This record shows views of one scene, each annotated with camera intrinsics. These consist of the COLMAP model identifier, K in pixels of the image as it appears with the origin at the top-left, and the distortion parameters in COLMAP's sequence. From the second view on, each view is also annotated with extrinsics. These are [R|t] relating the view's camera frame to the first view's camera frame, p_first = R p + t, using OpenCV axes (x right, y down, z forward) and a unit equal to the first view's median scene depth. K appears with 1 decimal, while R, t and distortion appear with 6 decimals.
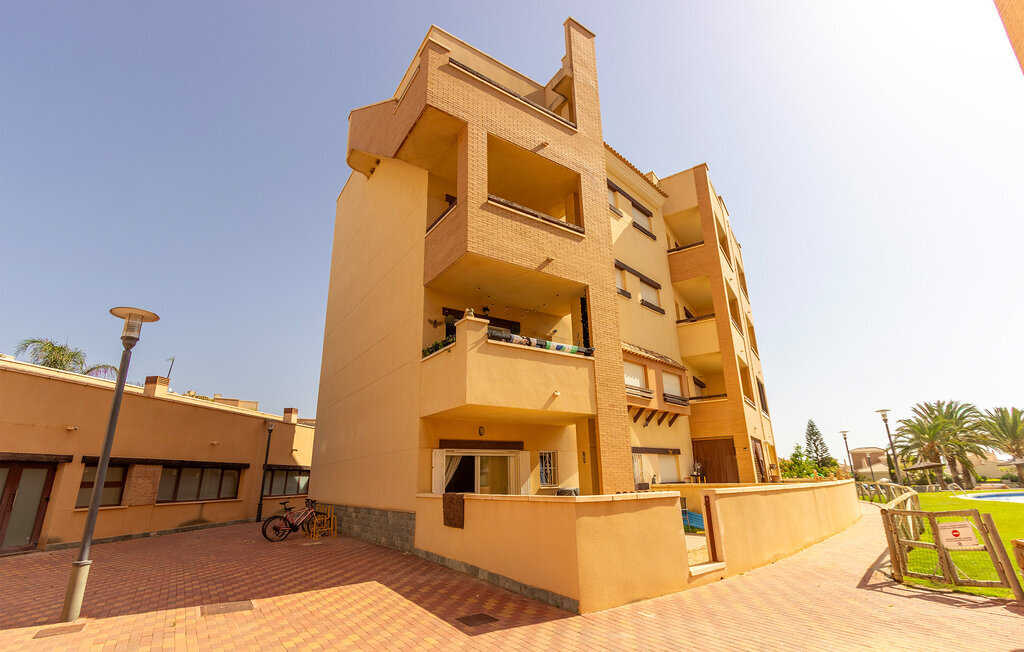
lens RADIAL K [[473.0, 0, 519.1], [0, 473.0, 343.2], [0, 0, 1]] dist [0.012022, -0.000103]
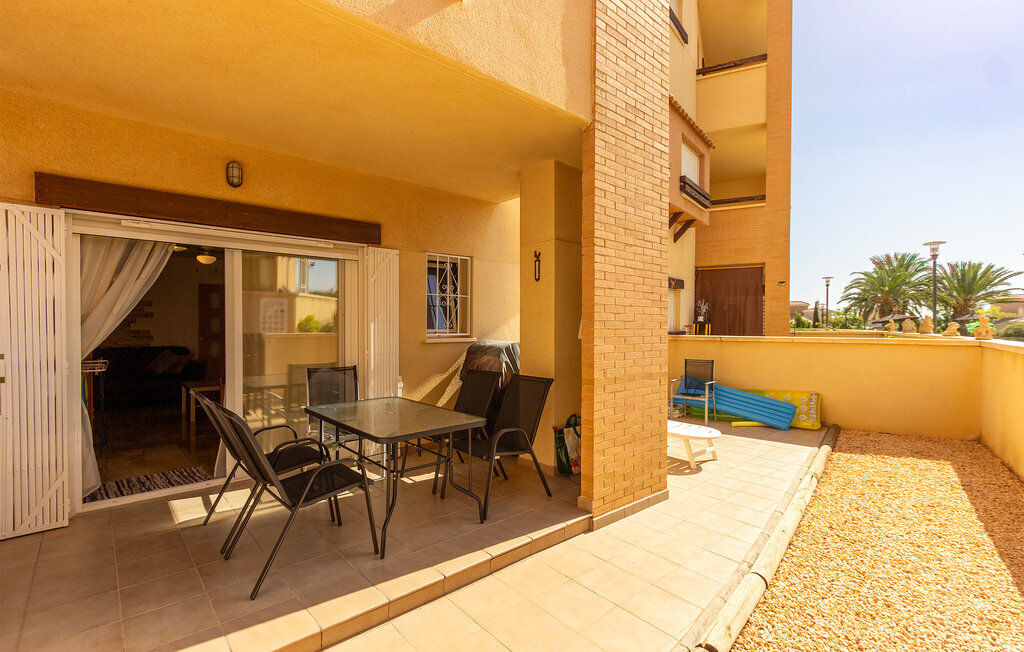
lens RADIAL K [[467.3, 0, 512.0], [0, 467.3, 326.0], [0, 0, 1]] dist [0.008104, -0.000045]
pose [[0.993207, 0.024475, 0.113754, 0.069992], [-0.055348, 0.959318, 0.276848, 0.169835], [-0.102350, -0.281263, 0.954157, 0.584185]]
